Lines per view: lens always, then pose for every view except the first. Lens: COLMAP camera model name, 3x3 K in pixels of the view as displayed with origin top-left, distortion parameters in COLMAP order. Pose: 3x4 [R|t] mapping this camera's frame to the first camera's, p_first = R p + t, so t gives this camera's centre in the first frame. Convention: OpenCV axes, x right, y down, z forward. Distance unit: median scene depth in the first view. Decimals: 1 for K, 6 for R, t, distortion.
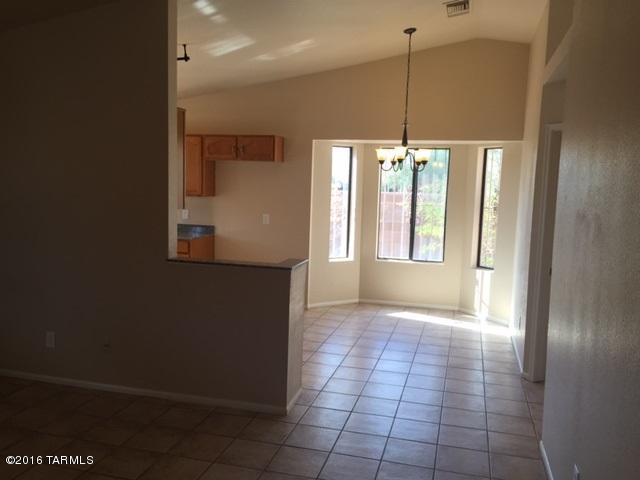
lens RADIAL K [[549.2, 0, 320.0], [0, 549.2, 240.0], [0, 0, 1]] dist [0.110747, -0.183430]
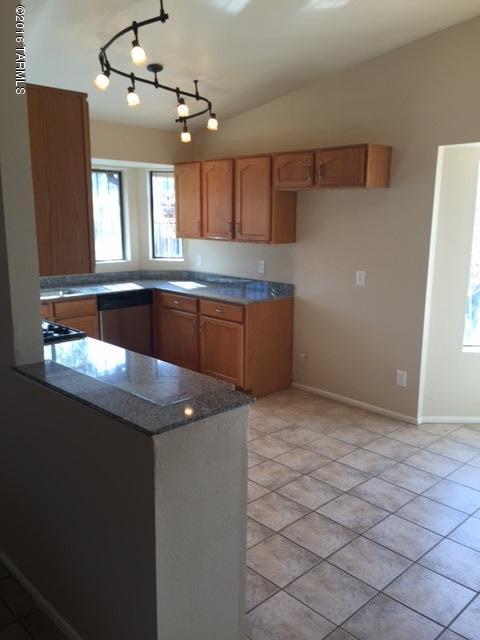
lens RADIAL K [[549.2, 0, 240.0], [0, 549.2, 320.0], [0, 0, 1]] dist [0.110747, -0.183430]
pose [[0.854153, 0.079340, -0.513934, 0.126321], [-0.042607, 0.995647, 0.082893, -0.038467], [0.518273, -0.048906, 0.853816, 0.376812]]
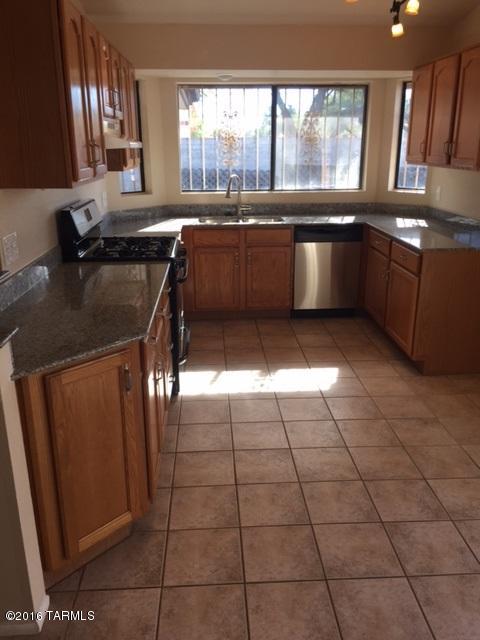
lens RADIAL K [[549.2, 0, 240.0], [0, 549.2, 320.0], [0, 0, 1]] dist [0.110747, -0.183430]
pose [[0.307689, 0.261841, -0.914750, 0.227340], [-0.097596, 0.965004, 0.243398, -0.049950], [0.946469, 0.014385, 0.322475, 0.639475]]
